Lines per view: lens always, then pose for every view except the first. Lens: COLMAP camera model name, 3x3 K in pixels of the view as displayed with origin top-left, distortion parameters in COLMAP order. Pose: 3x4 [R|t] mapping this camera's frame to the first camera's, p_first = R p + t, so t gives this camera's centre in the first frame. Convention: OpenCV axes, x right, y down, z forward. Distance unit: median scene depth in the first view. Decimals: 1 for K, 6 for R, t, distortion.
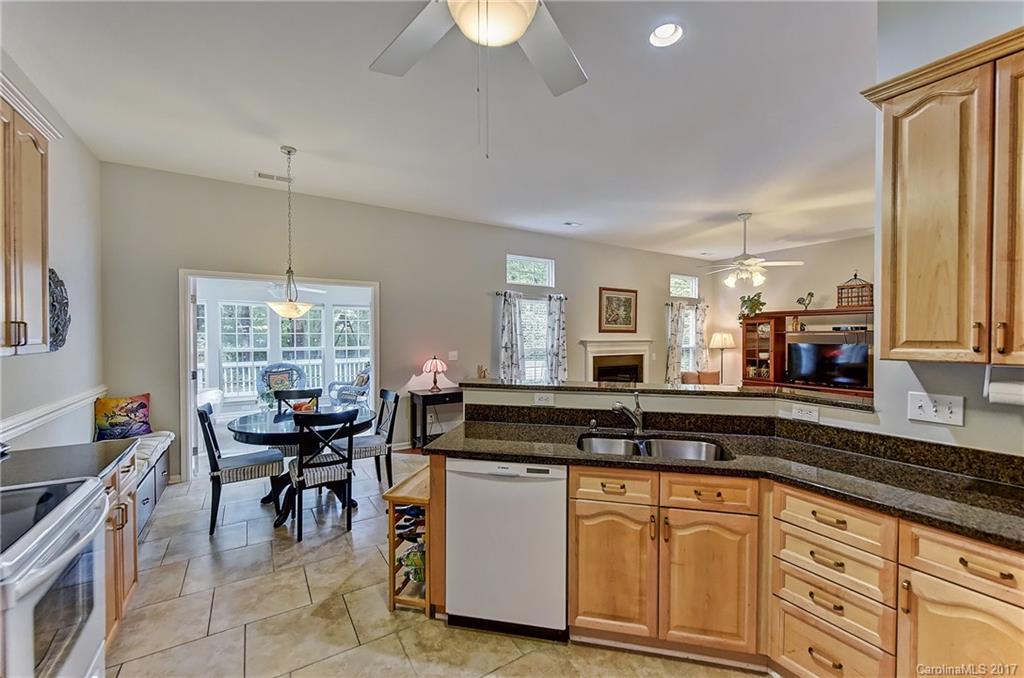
lens RADIAL K [[410.8, 0, 513.3], [0, 410.8, 341.0], [0, 0, 1]] dist [0.001030, -0.001007]
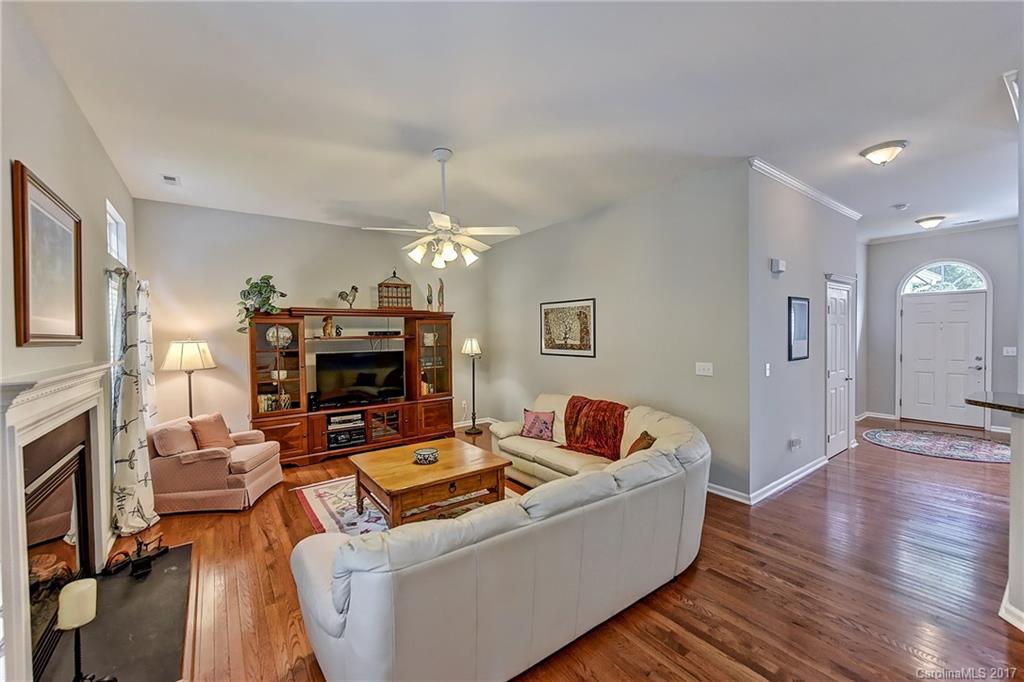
lens RADIAL K [[407.0, 0, 513.4], [0, 407.0, 340.0], [0, 0, 1]] dist [-0.000638, -0.000063]
pose [[-0.075259, -0.012493, 0.997086, -0.057928], [0.028101, 0.999498, 0.014644, -0.020194], [-0.996768, 0.029121, -0.074870, 0.768612]]
